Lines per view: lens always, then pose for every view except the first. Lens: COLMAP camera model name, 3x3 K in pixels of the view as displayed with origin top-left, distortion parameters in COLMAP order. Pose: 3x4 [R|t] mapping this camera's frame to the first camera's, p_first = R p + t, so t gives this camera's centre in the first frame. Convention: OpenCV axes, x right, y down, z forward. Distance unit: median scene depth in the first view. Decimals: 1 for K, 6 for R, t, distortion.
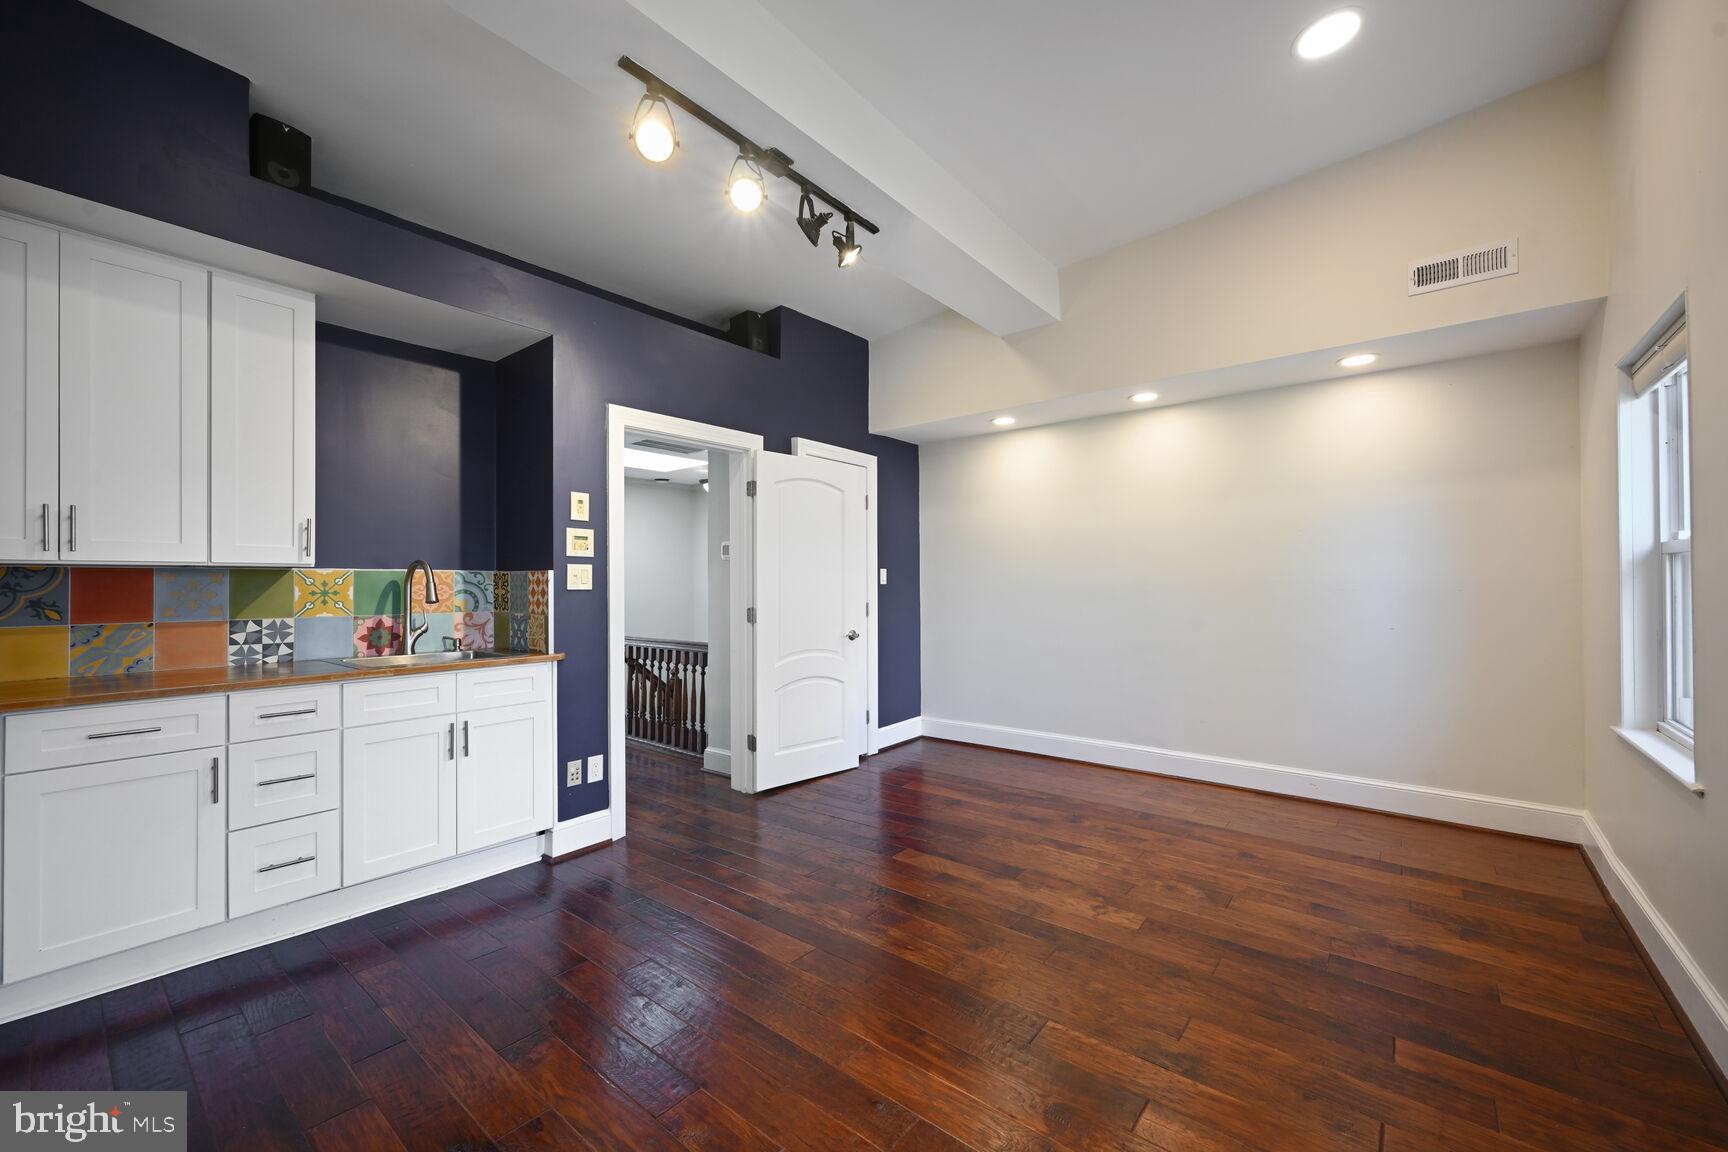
lens RADIAL K [[672.5, 0, 863.6], [0, 672.5, 580.3], [0, 0, 1]] dist [0.002859, 0.000118]
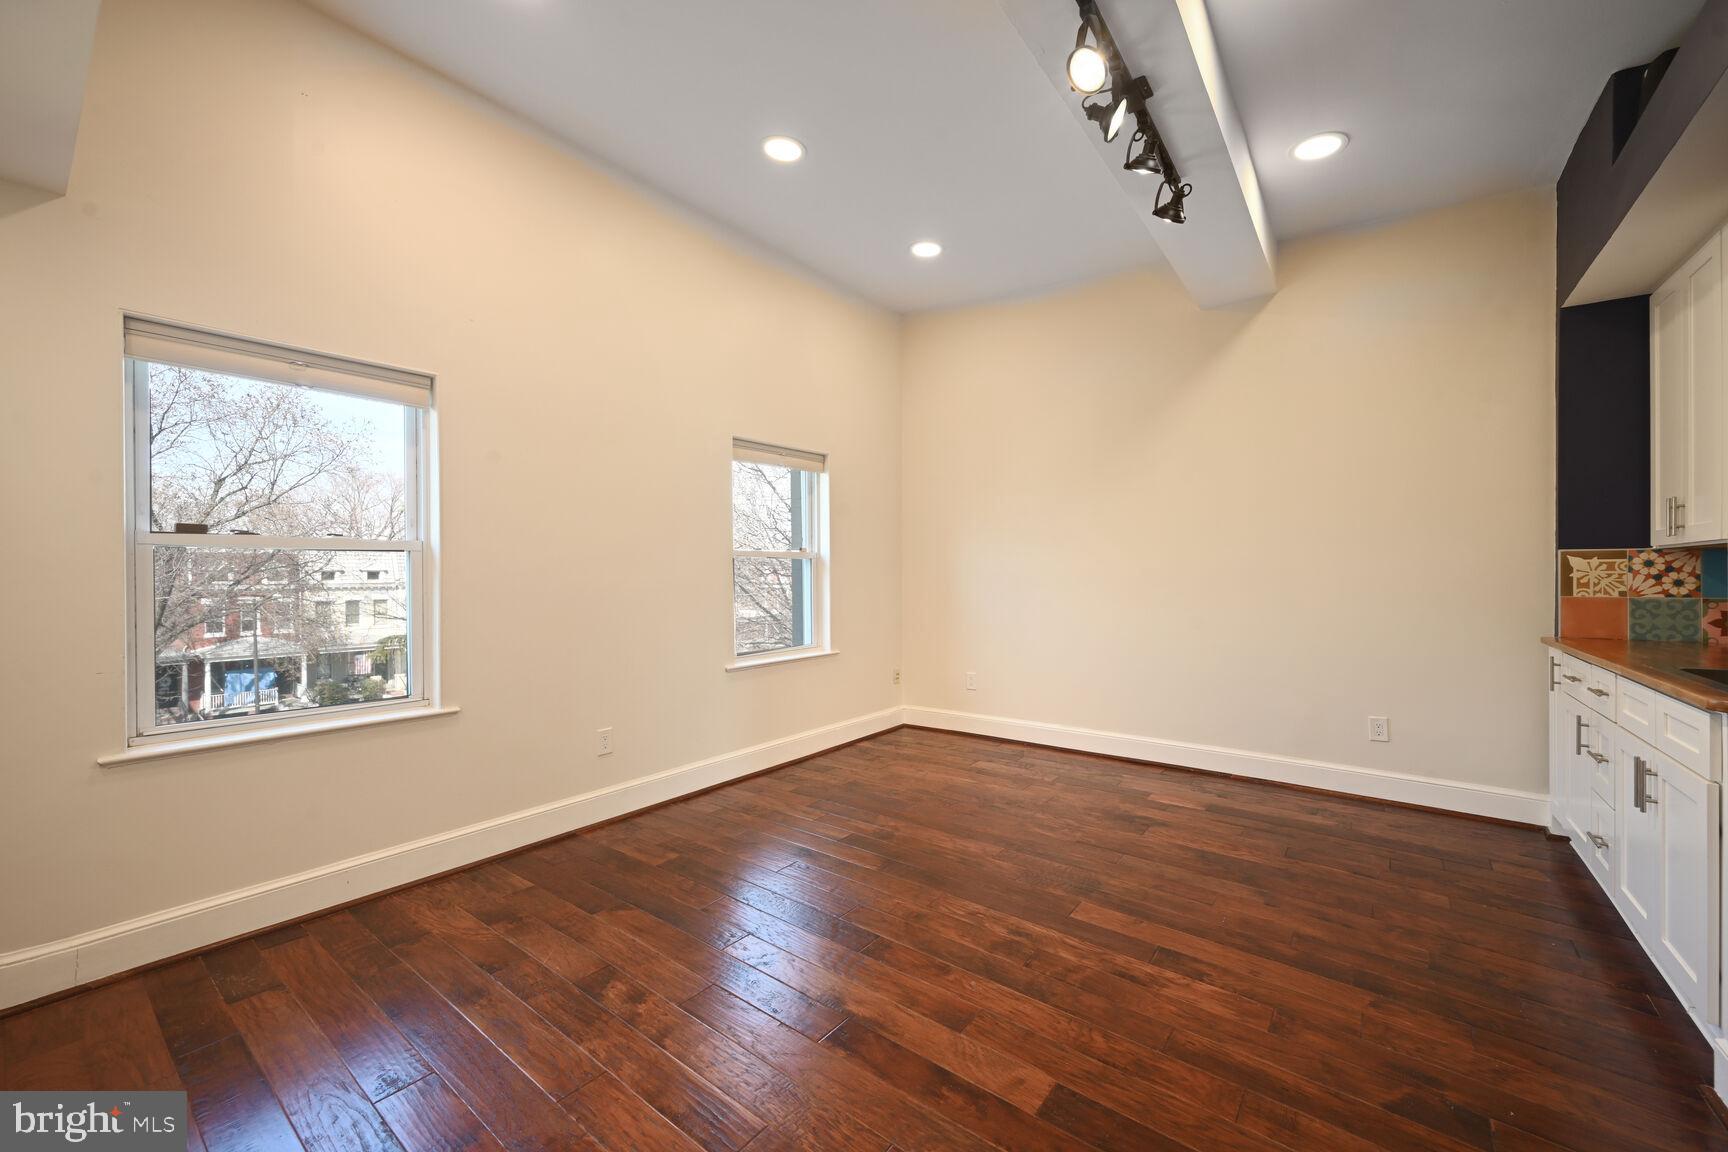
lens RADIAL K [[672.5, 0, 864.7], [0, 672.5, 578.1], [0, 0, 1]] dist [0.002859, 0.000118]
pose [[-0.999644, 0.005562, -0.026097, 0.236451], [0.005675, 0.999975, -0.004251, 0.017170], [0.026073, -0.004397, -0.999650, 1.760678]]
